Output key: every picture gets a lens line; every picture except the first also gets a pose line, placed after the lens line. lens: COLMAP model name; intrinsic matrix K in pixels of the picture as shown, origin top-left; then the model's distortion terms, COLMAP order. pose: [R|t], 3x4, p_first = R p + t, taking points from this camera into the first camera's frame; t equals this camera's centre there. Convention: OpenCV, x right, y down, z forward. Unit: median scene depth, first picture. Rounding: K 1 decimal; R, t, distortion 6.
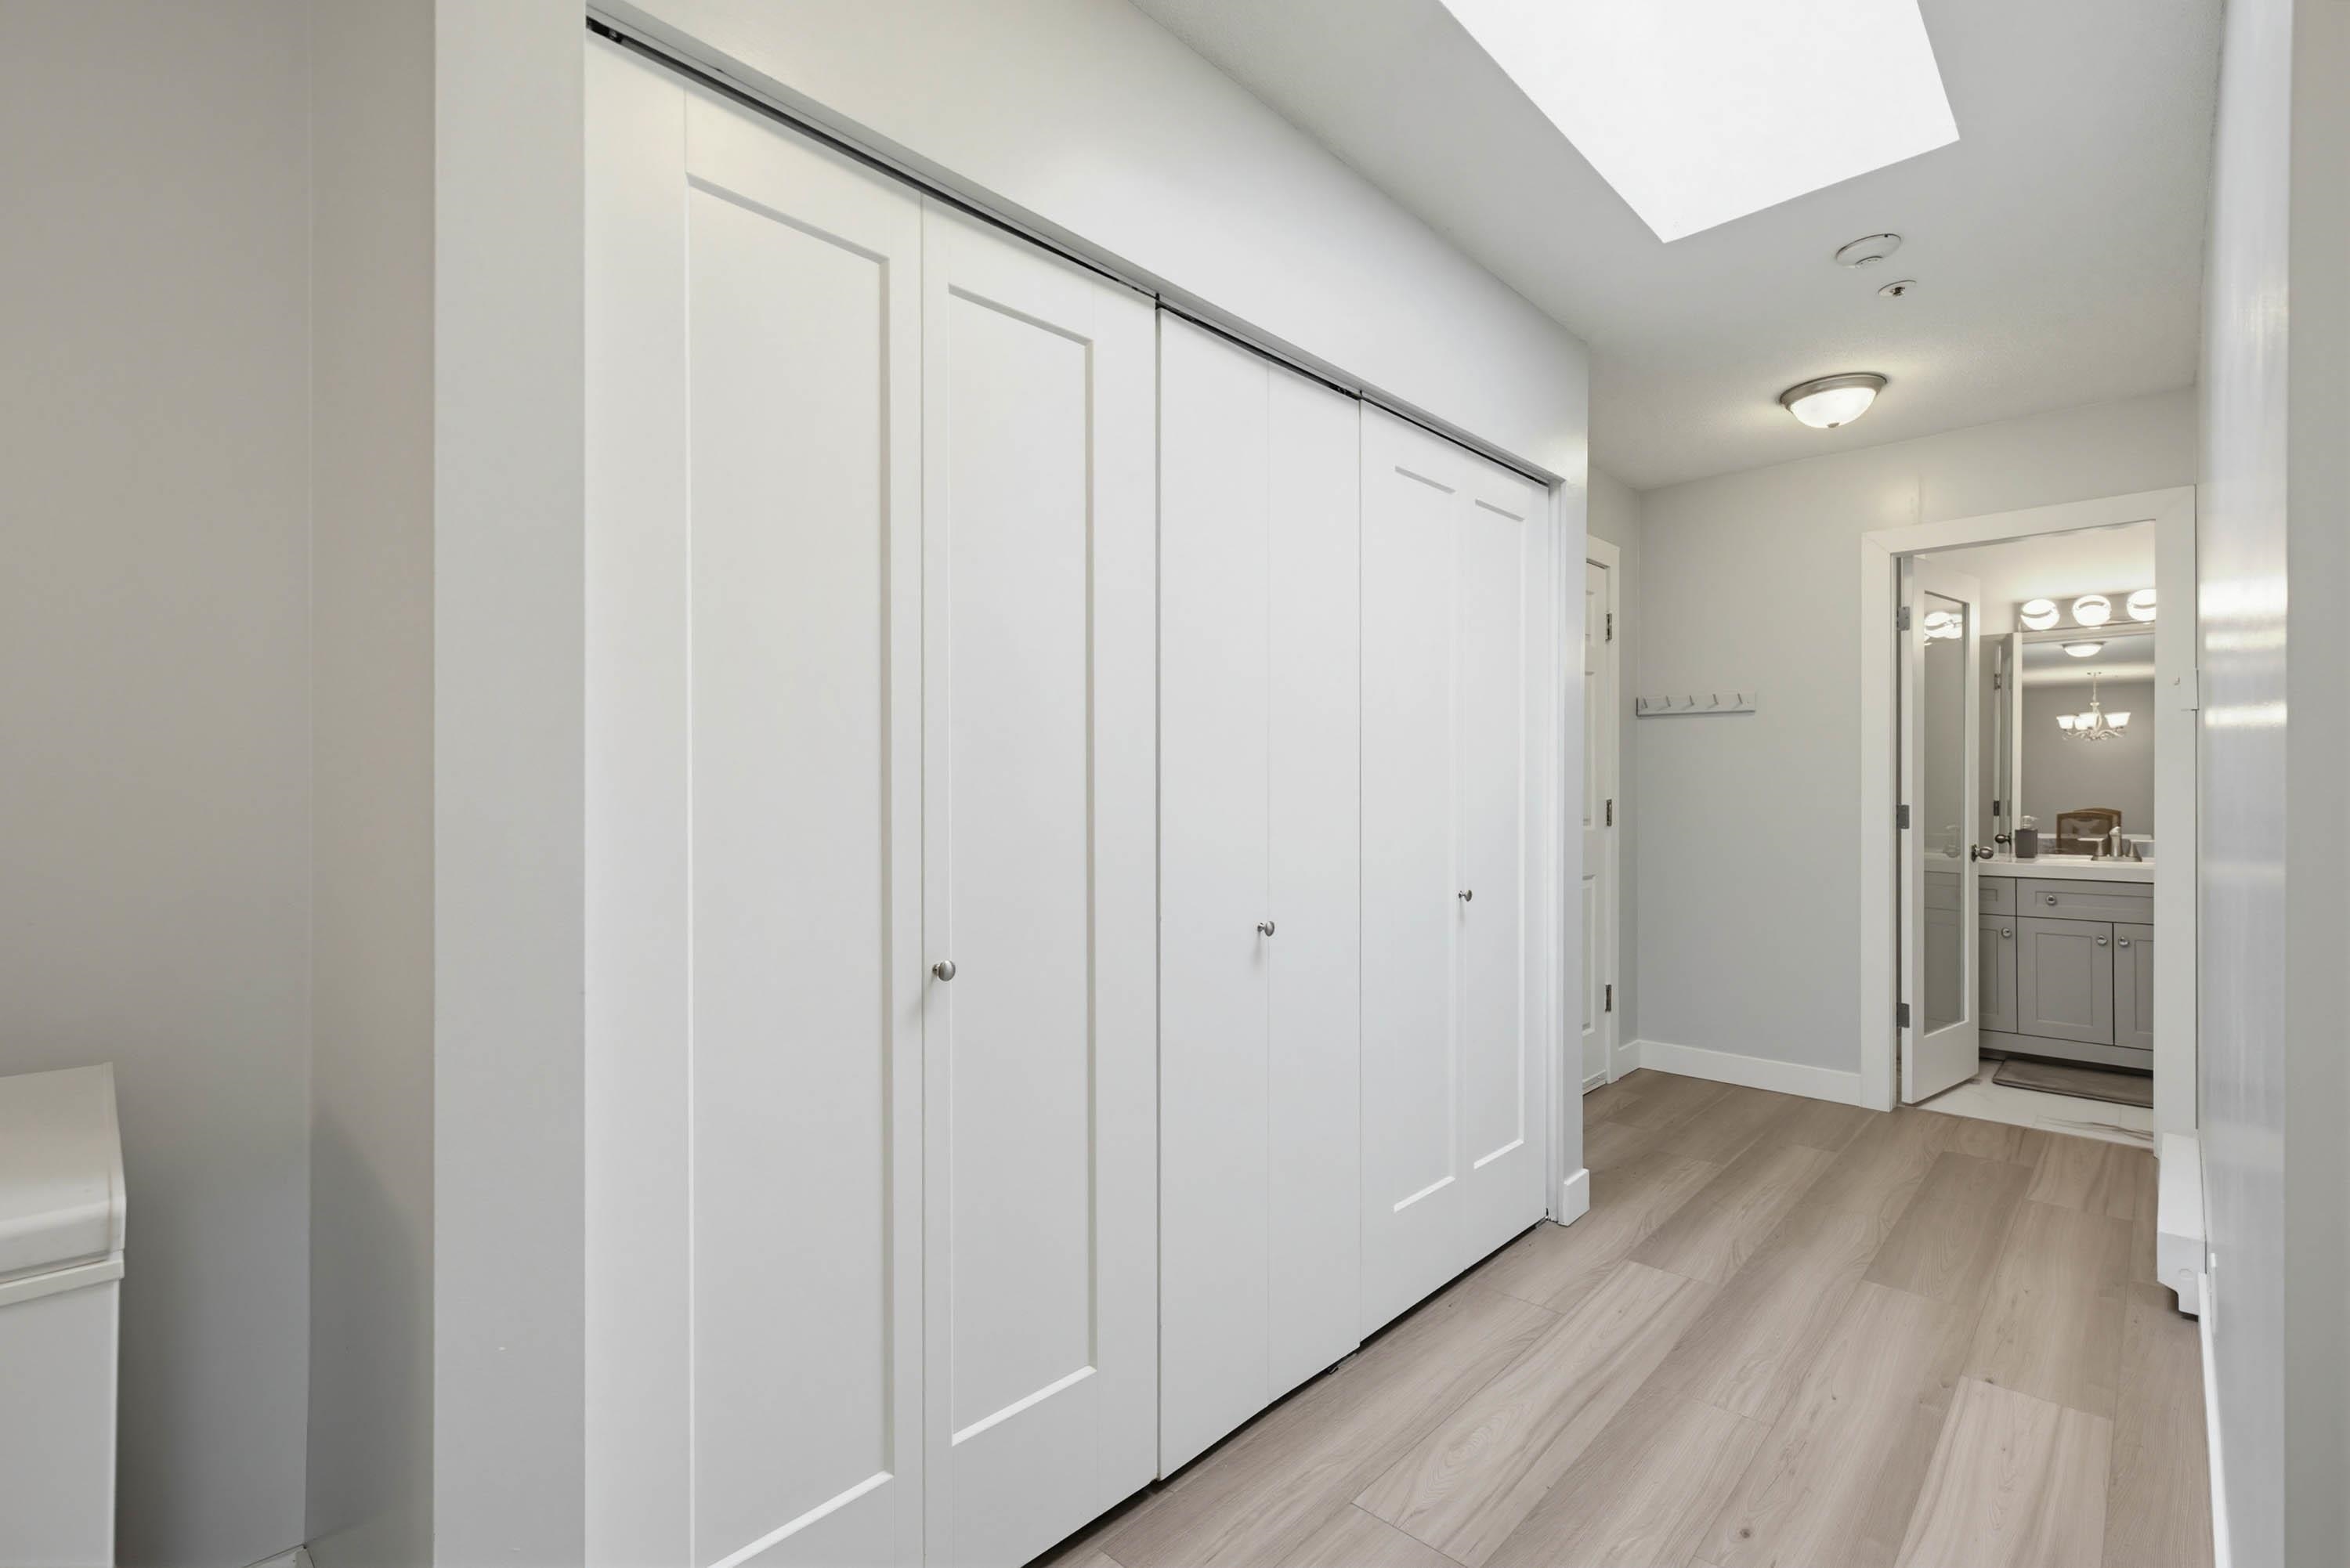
lens RADIAL K [[1053.6, 0, 1185.8], [0, 1053.6, 779.1], [0, 0, 1]] dist [0.012402, 0.000603]
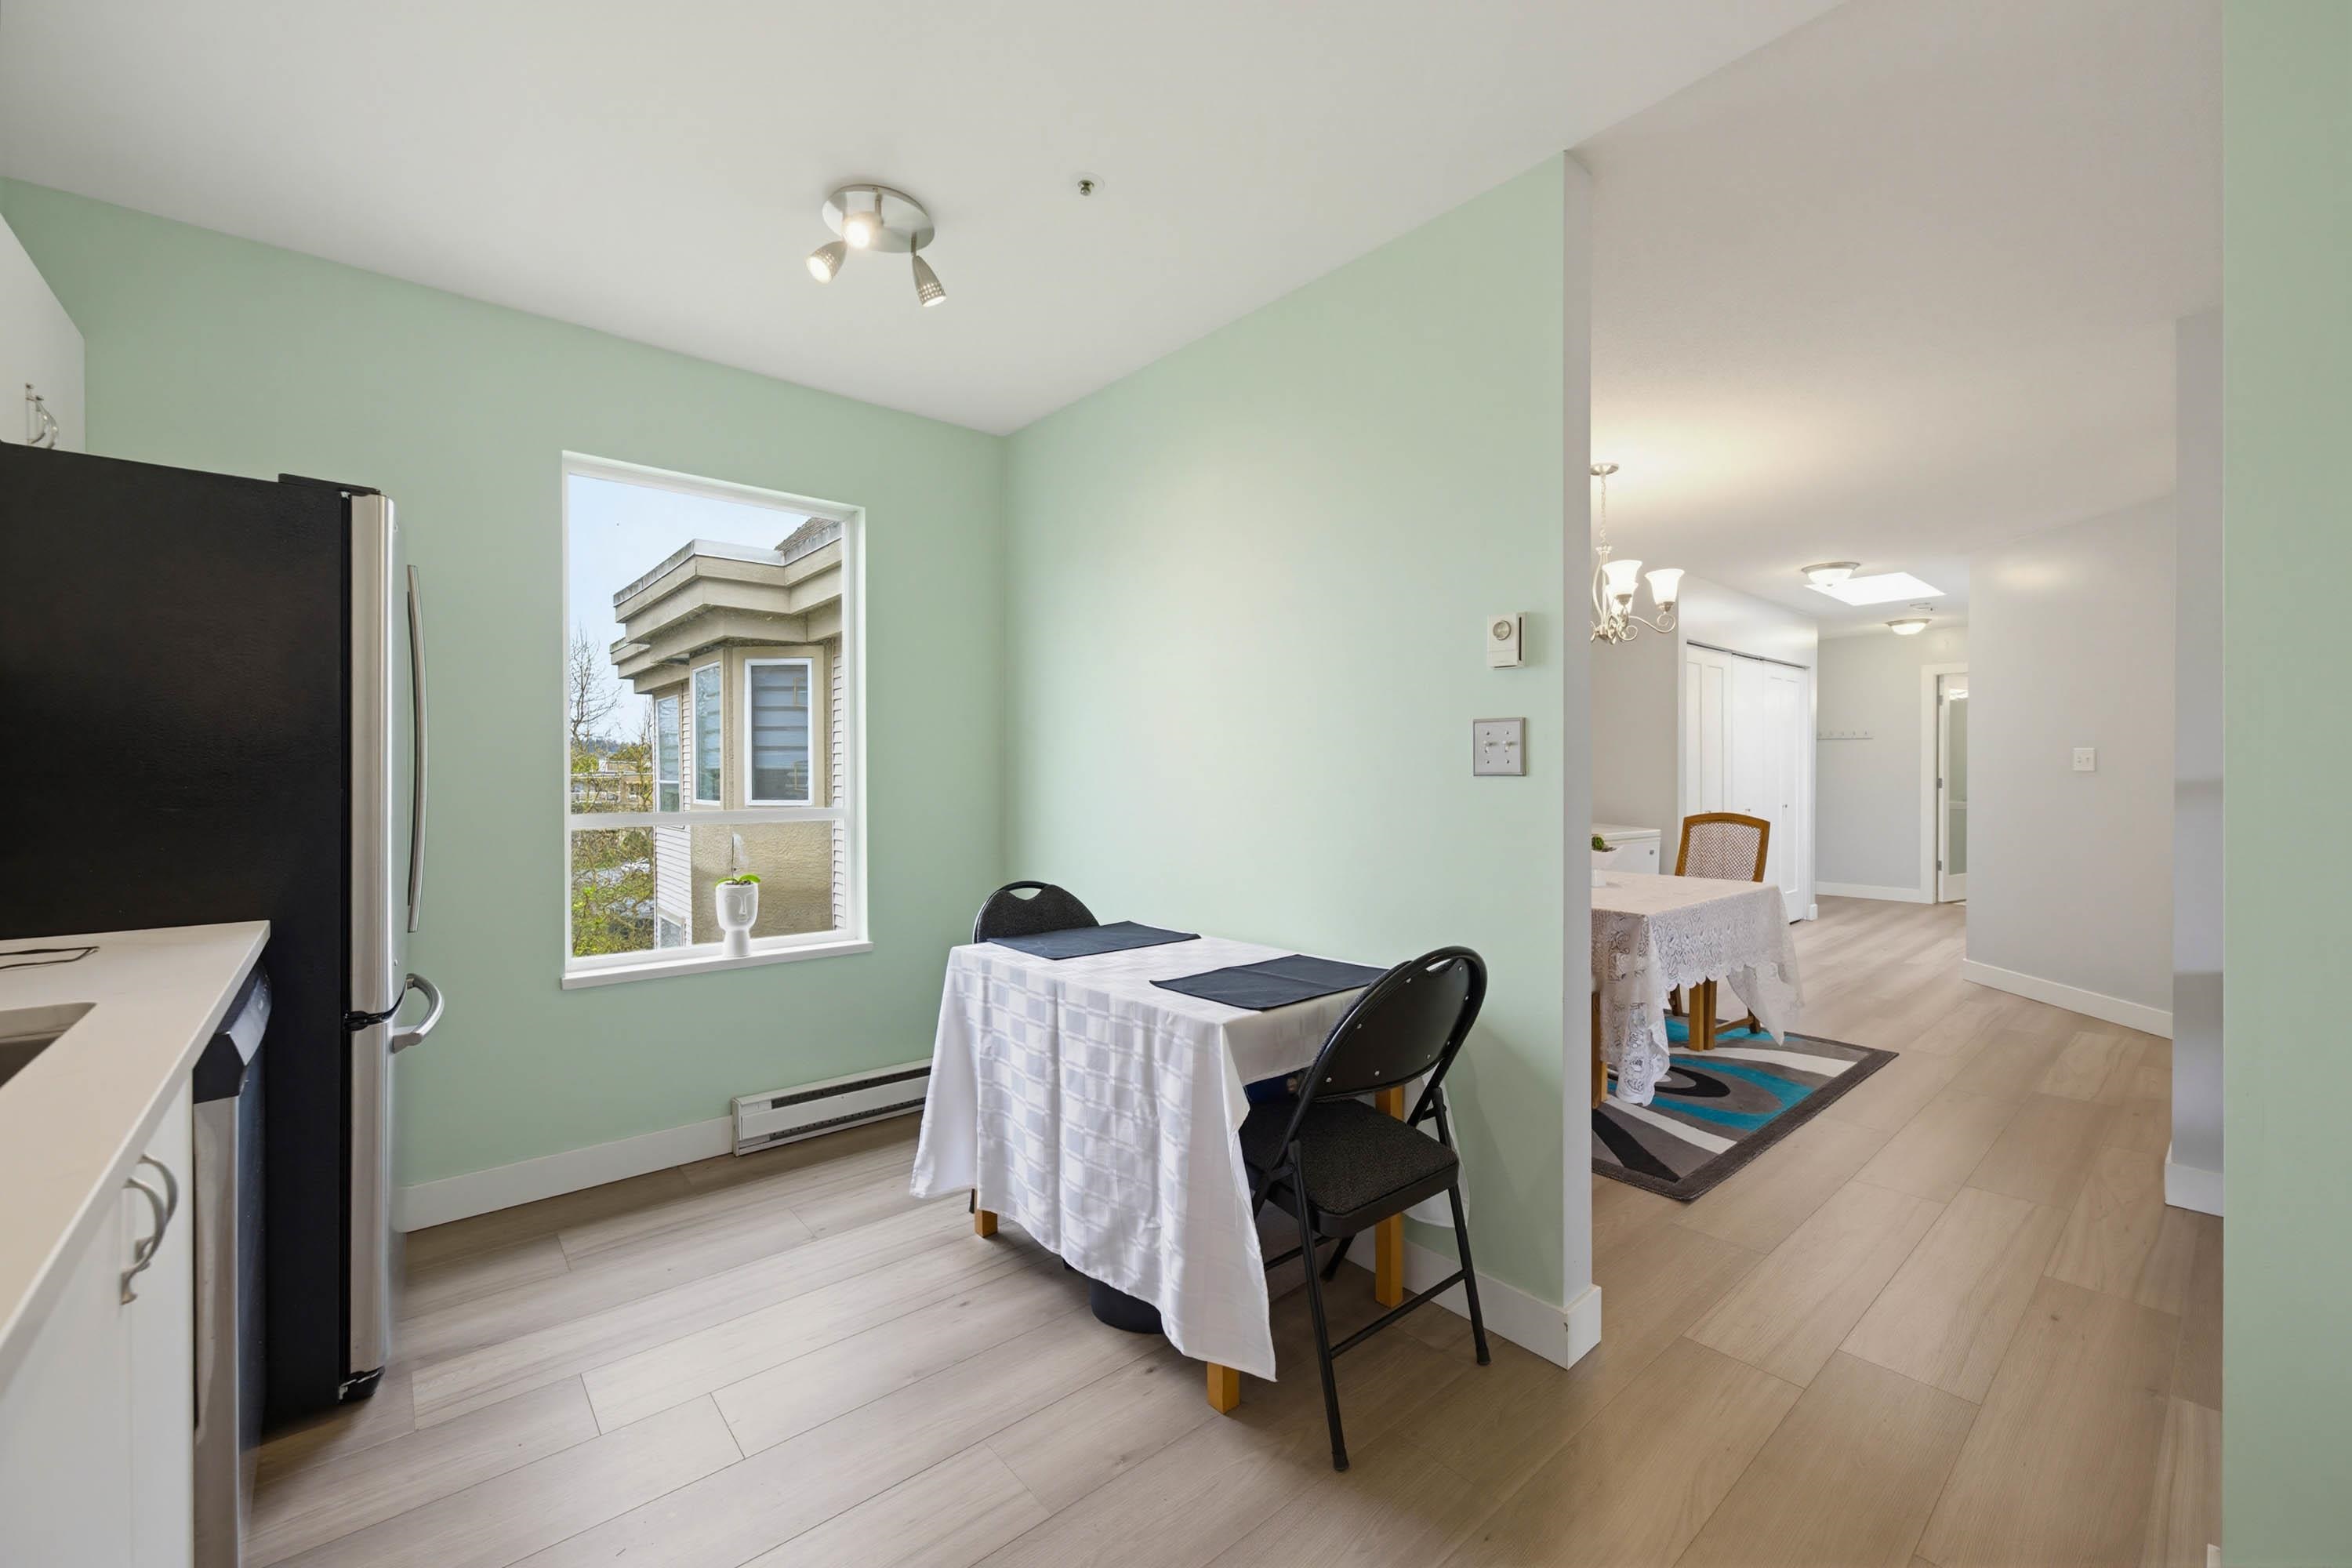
lens RADIAL K [[936.8, 0, 1176.0], [0, 936.8, 784.0], [0, 0, 1]] dist [0.000141, 0.000465]
pose [[0.994927, -0.006960, -0.100357, -0.817475], [0.008172, 0.999899, 0.011669, 0.003558], [0.100266, -0.012430, 0.994883, -1.266049]]
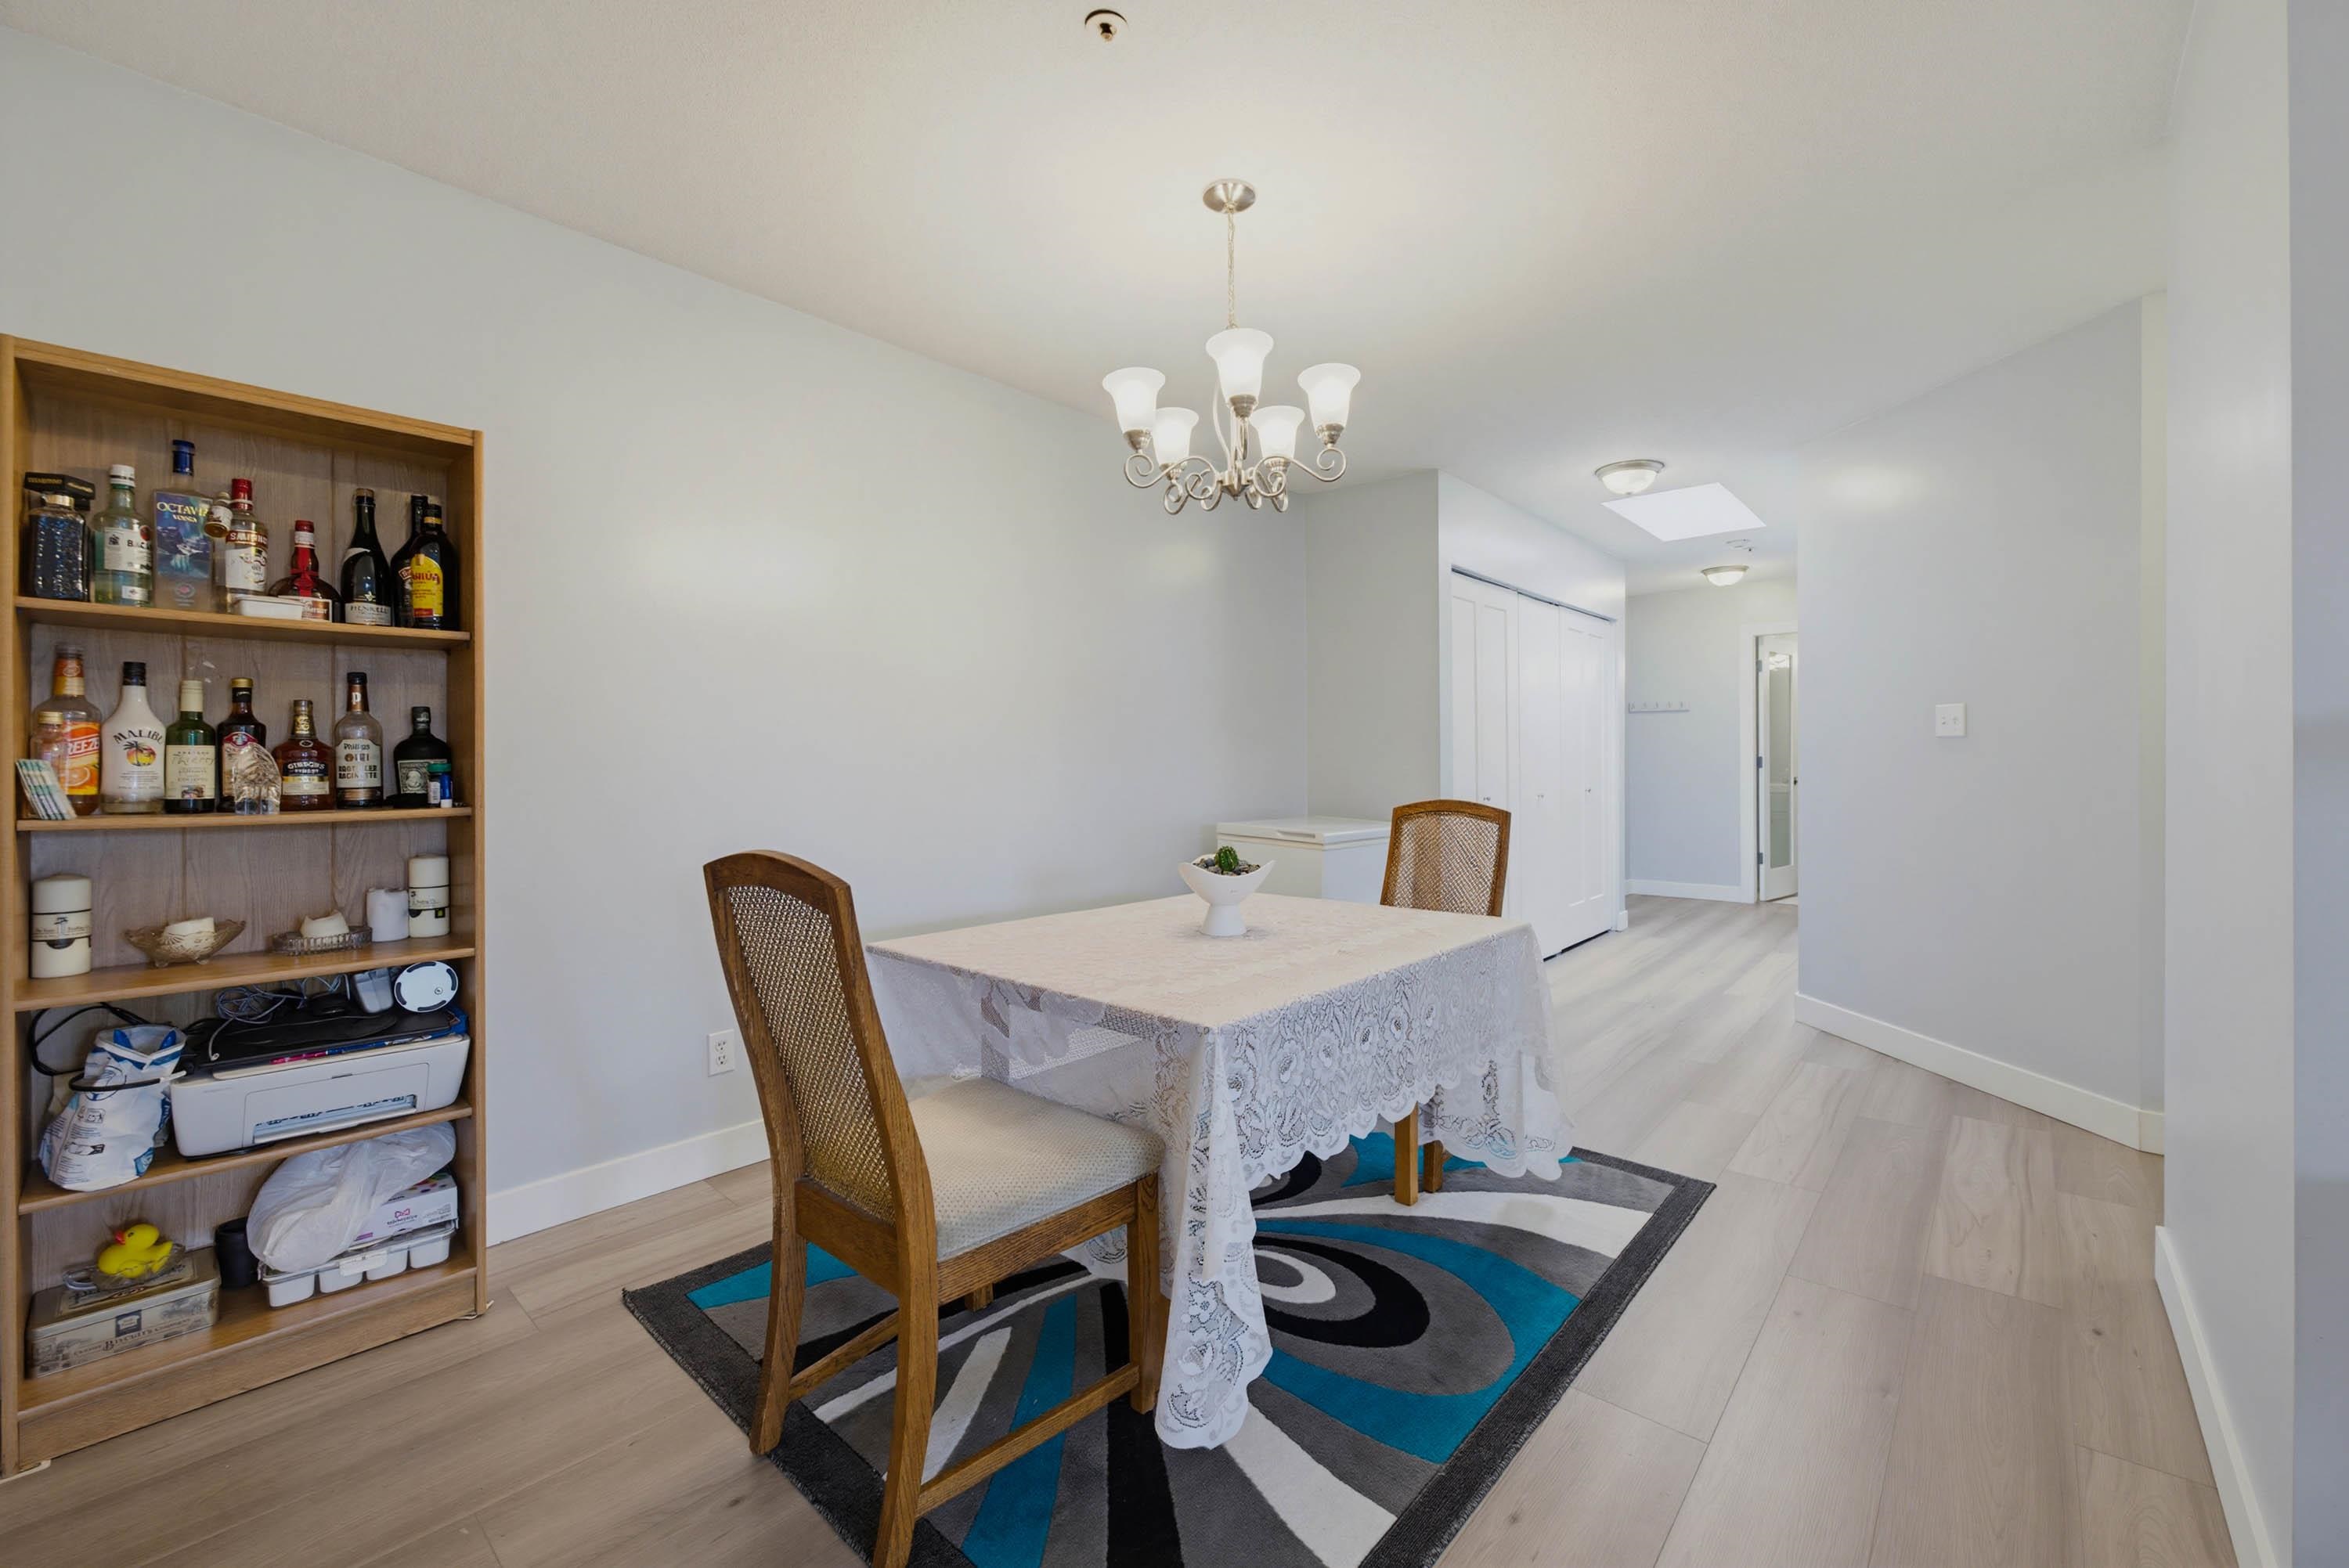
lens RADIAL K [[953.2, 0, 1172.5], [0, 953.2, 761.7], [0, 0, 1]] dist [-0.009725, -0.000192]
pose [[0.999351, -0.011398, 0.034165, -0.521626], [0.011404, 0.999935, 0.000022, 0.024991], [-0.034163, 0.000368, 0.999416, -0.799747]]
